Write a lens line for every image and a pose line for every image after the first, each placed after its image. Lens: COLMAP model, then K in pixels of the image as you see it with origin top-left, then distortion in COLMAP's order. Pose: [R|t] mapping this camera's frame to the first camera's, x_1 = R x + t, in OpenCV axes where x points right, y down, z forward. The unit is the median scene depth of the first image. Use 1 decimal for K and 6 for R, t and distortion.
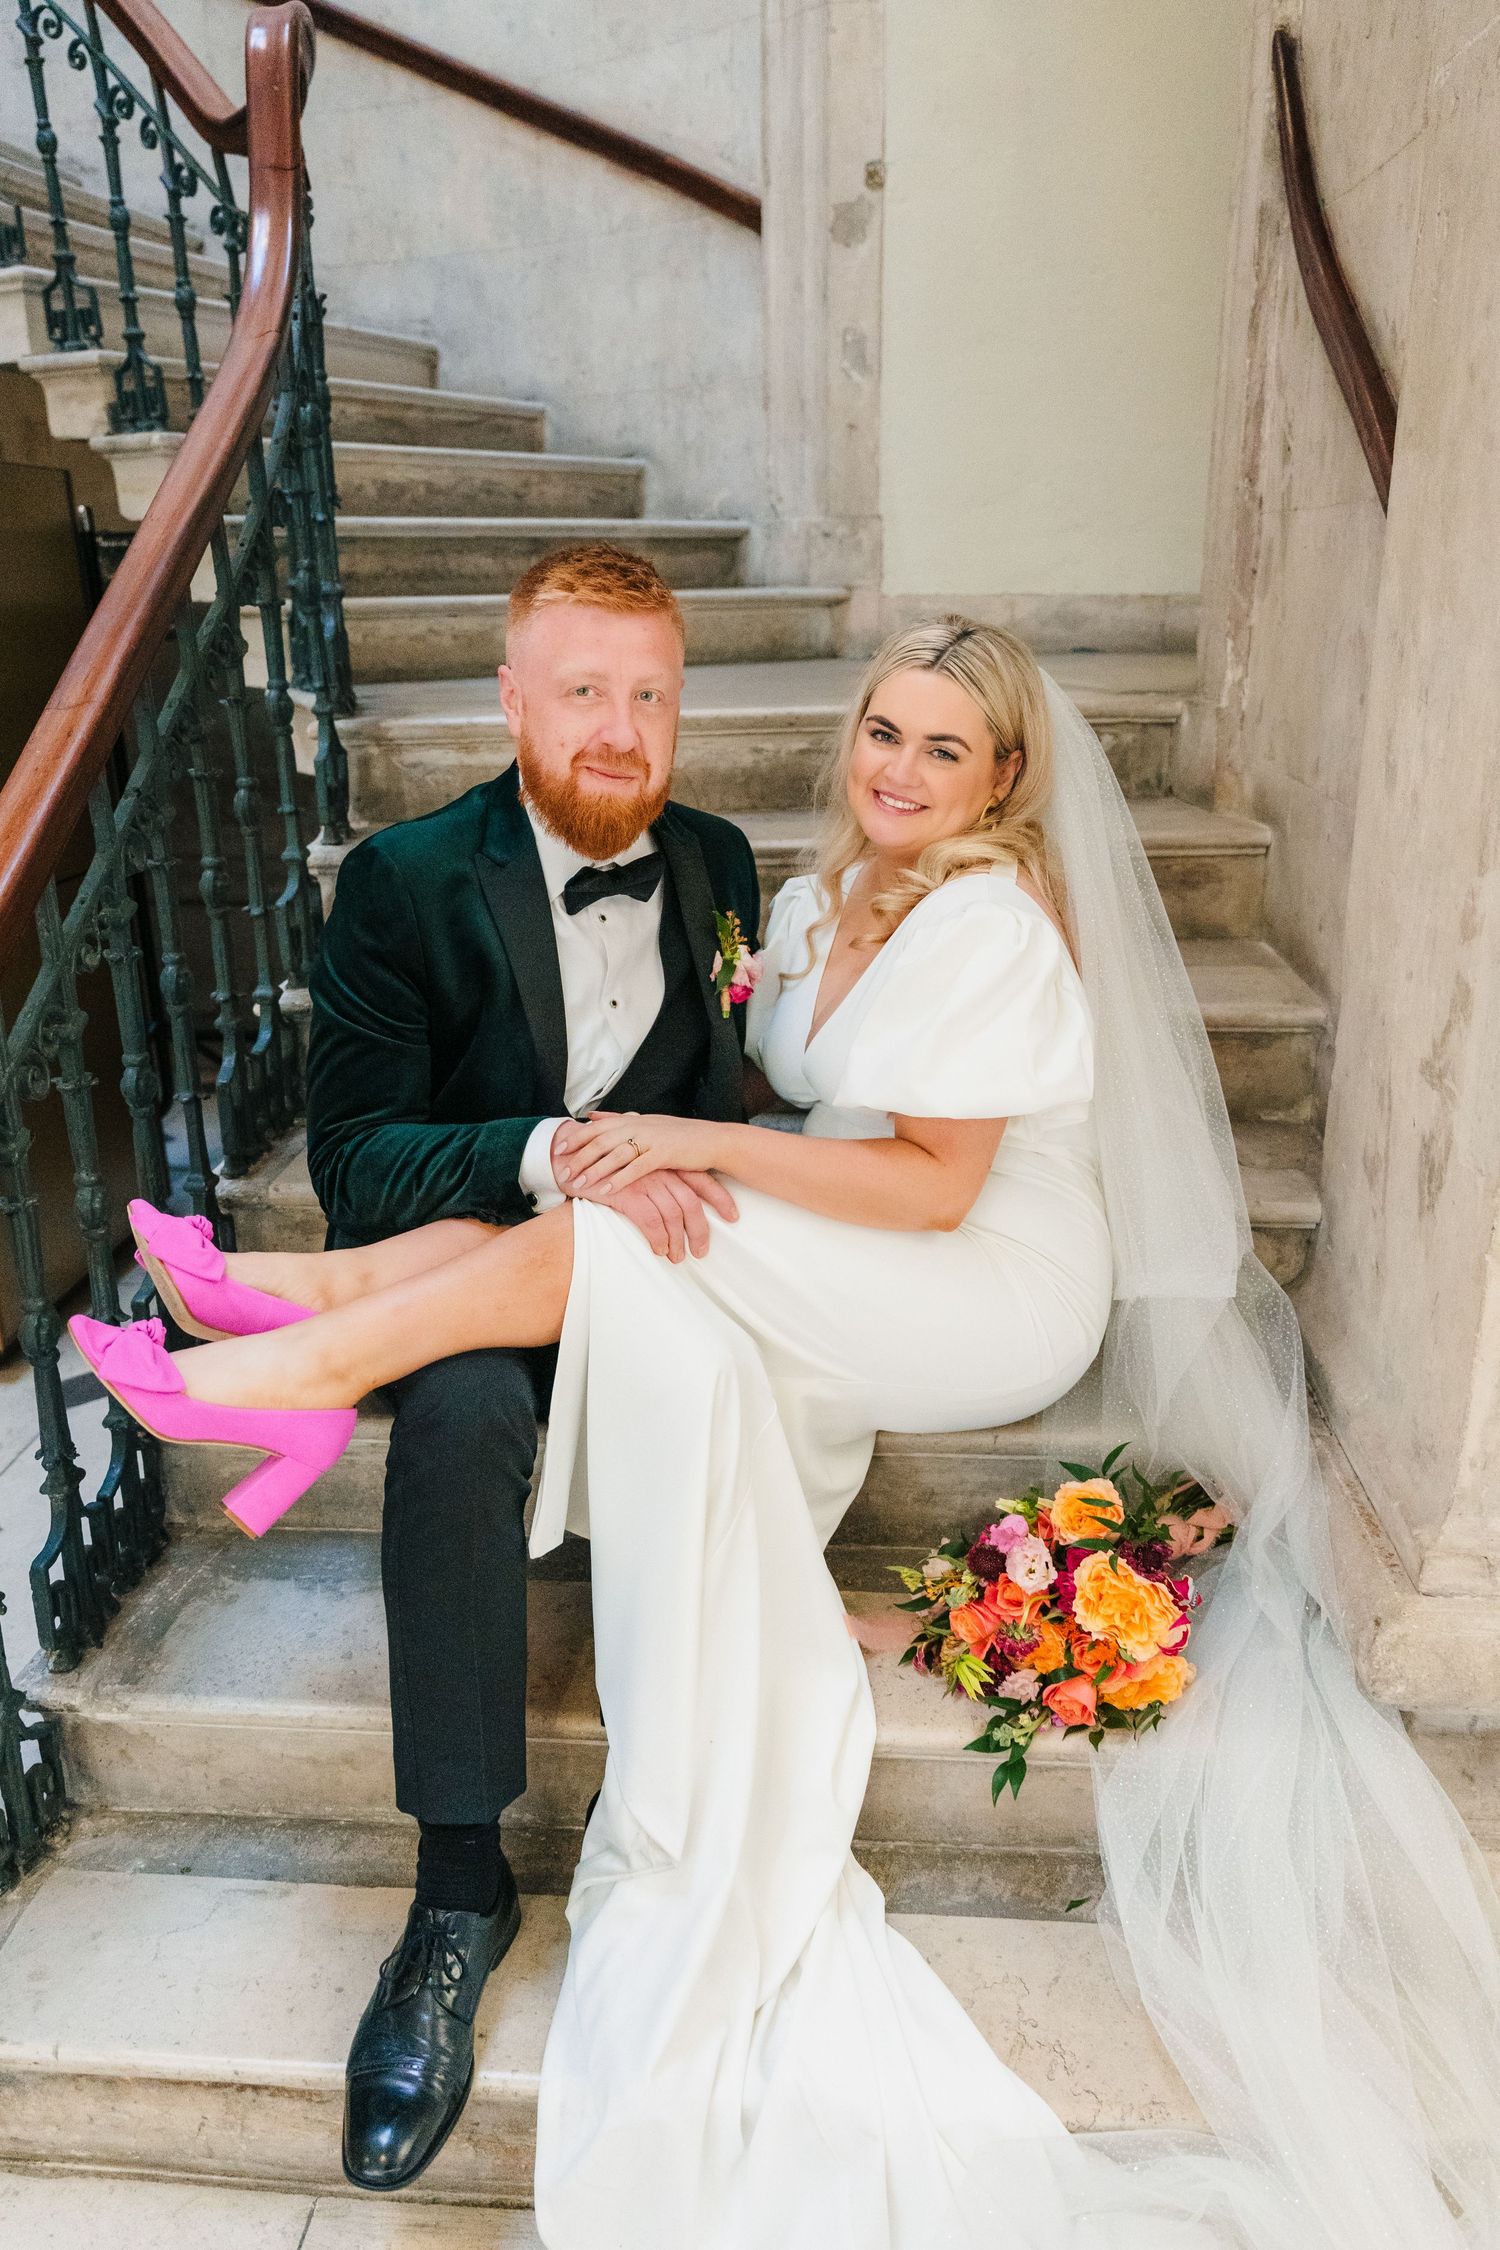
lens RADIAL K [[1554.4, 0, 736.7], [0, 1554.4, 1127.2], [0, 0, 1]] dist [-0.004145, -0.006102]
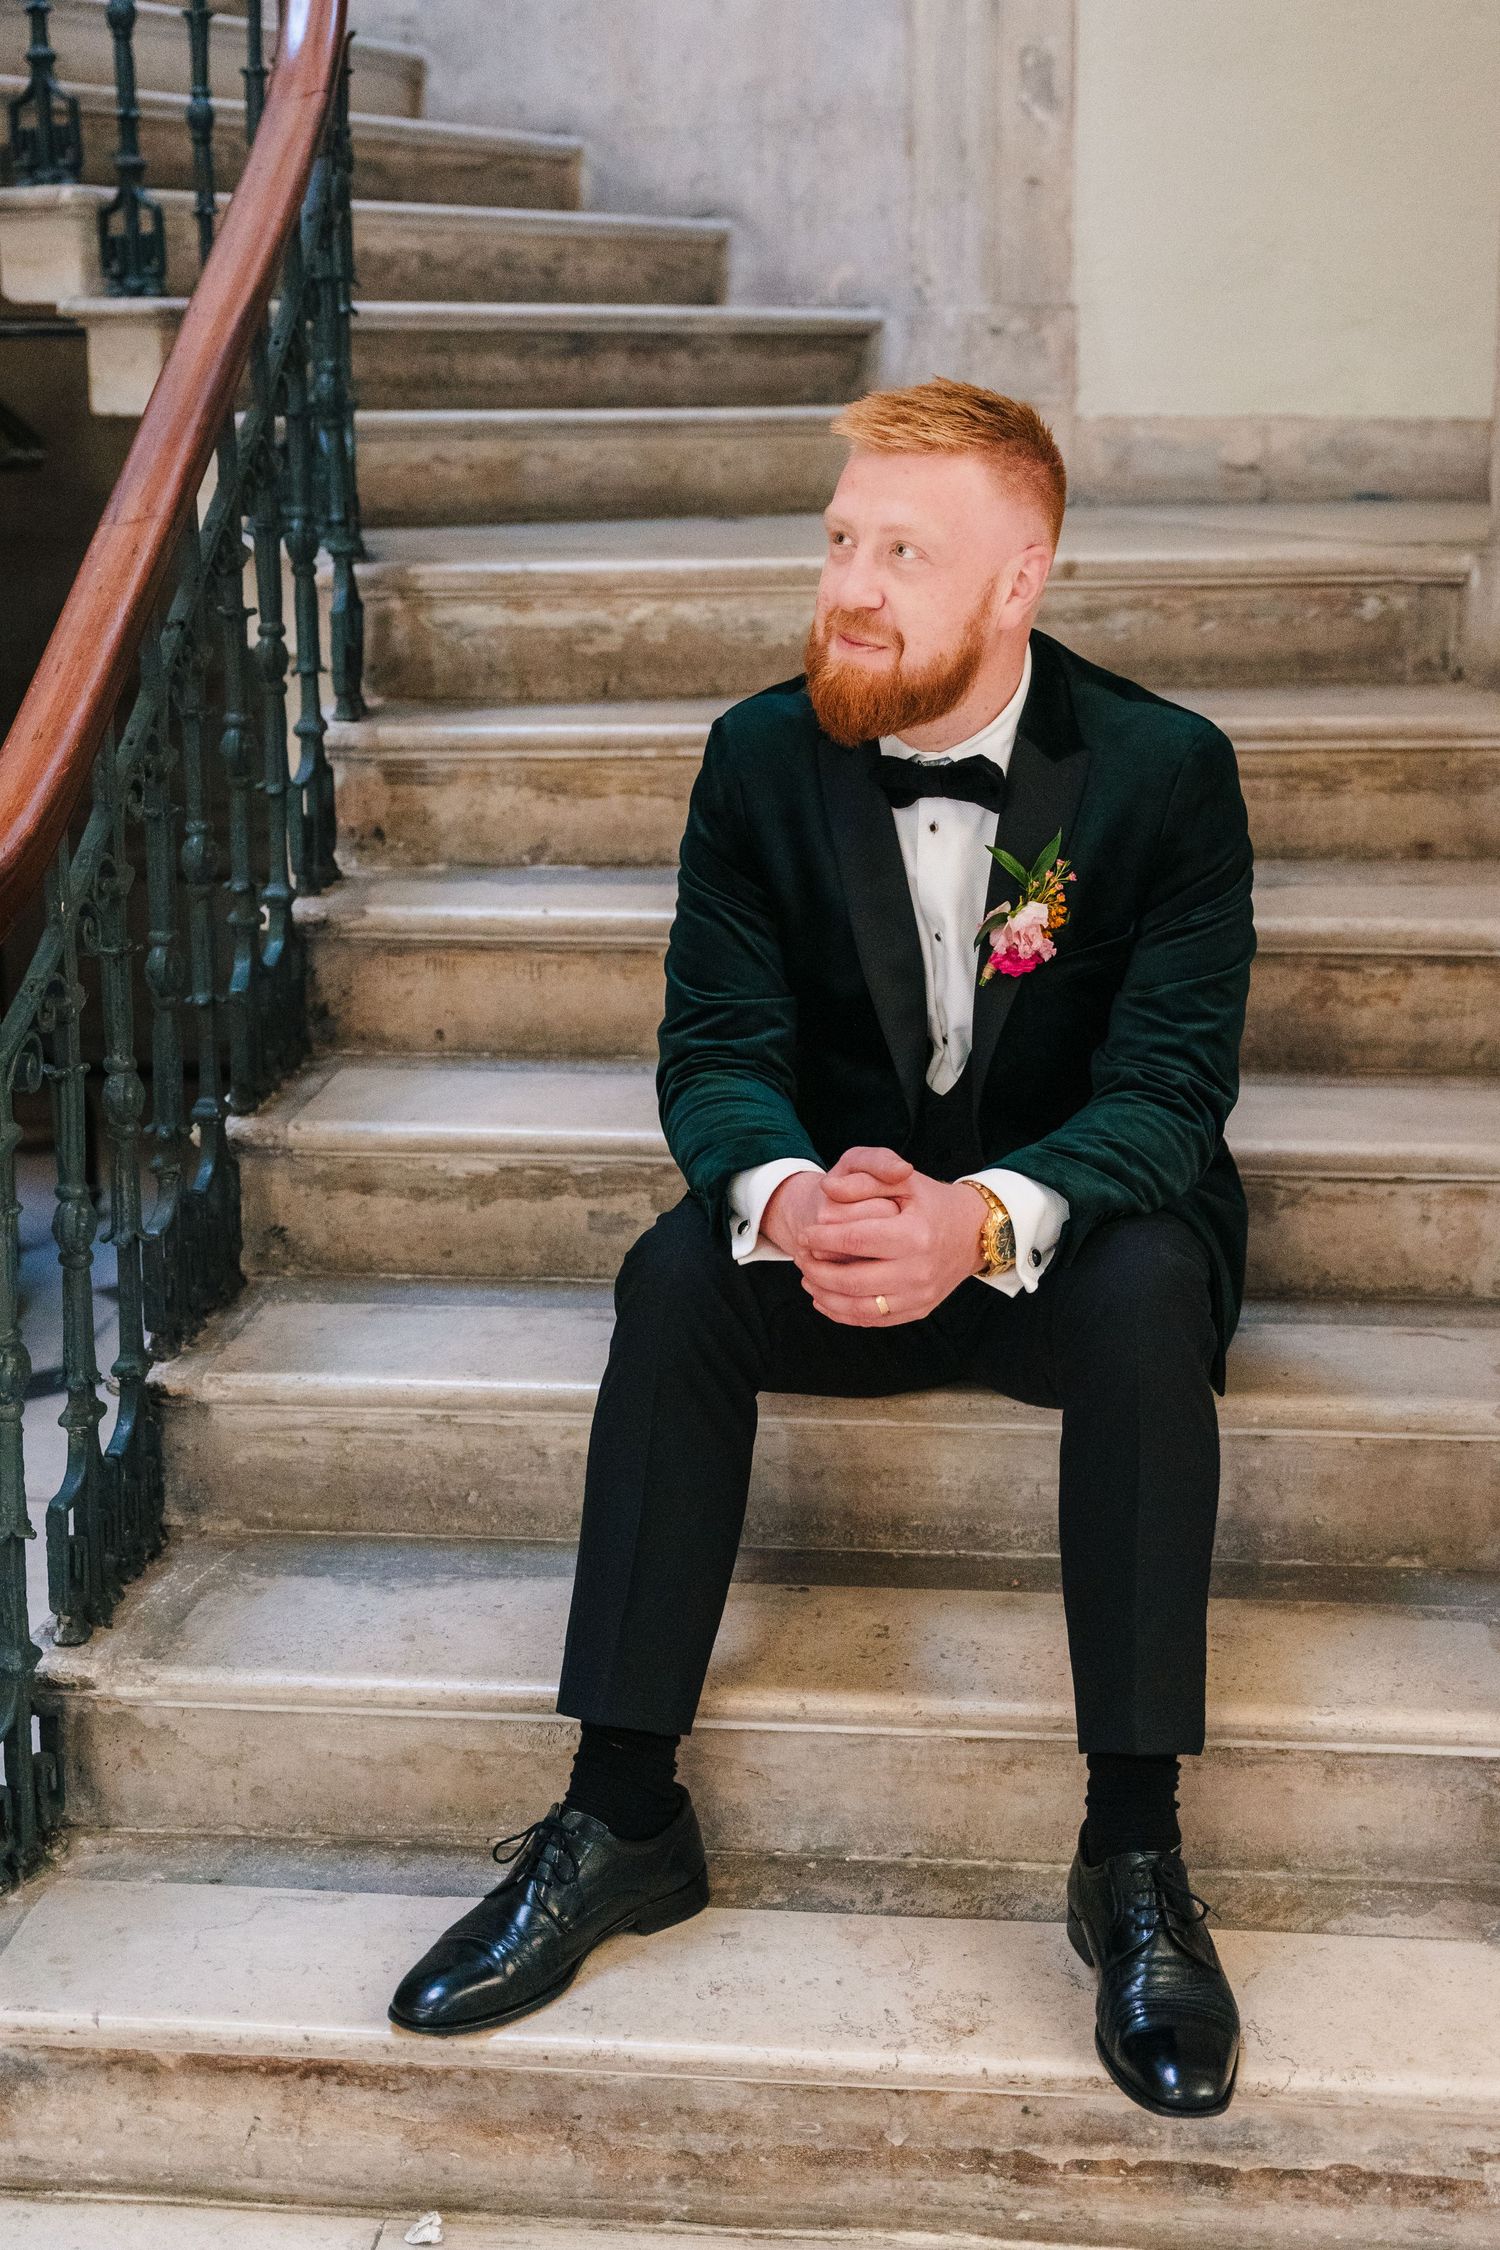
lens RADIAL K [[3172.3, 0, 750.0], [0, 3172.3, 1125.0], [0, 0, 1]] dist [0.001316, 0.075787]
pose [[0.999754, 0.013309, -0.017747, -0.023432], [-0.015242, 0.993407, -0.113621, 0.143048], [0.016118, 0.113864, 0.993366, -0.396078]]
